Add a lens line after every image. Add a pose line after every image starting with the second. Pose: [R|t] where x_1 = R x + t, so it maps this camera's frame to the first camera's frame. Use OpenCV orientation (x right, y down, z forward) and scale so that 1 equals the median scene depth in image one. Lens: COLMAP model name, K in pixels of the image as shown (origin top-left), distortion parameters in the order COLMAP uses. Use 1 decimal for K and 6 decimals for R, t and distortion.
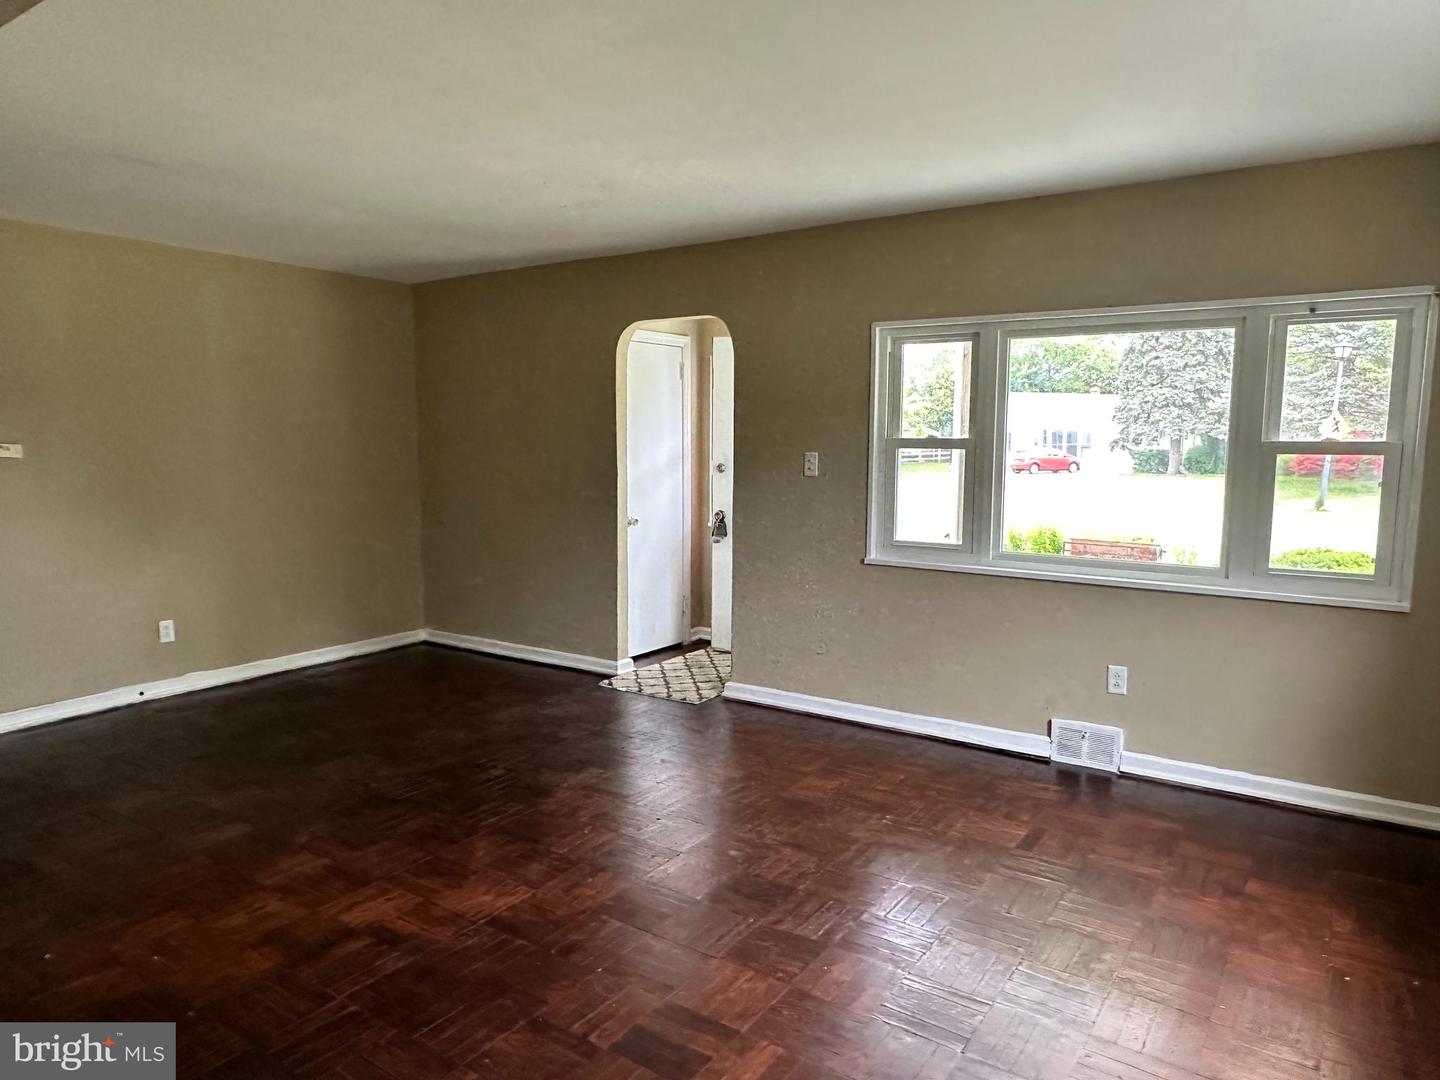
lens RADIAL K [[963.9, 0, 719.2], [0, 963.9, 546.2], [0, 0, 1]] dist [-0.007029, -0.002105]
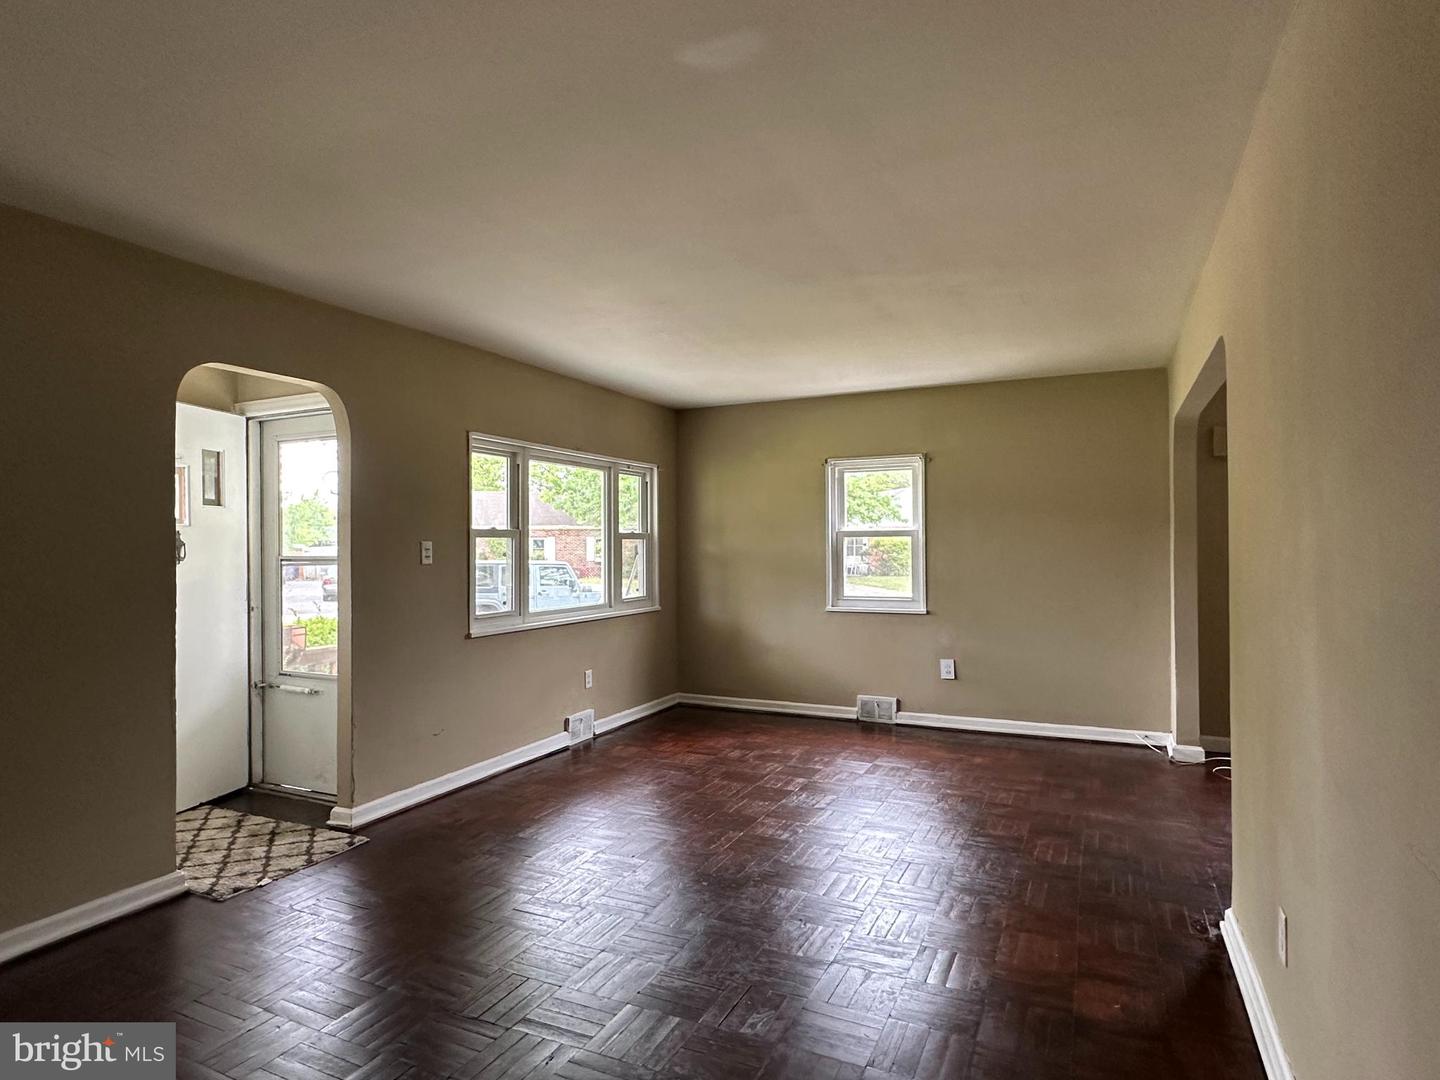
lens RADIAL K [[837.6, 0, 715.4], [0, 837.6, 544.8], [0, 0, 1]] dist [0.024315, 0.001552]
pose [[-0.172680, -0.000201, 0.984978, -0.971728], [0.120197, 0.992522, 0.021275, -0.086140], [-0.977617, 0.122065, -0.171365, 0.970378]]
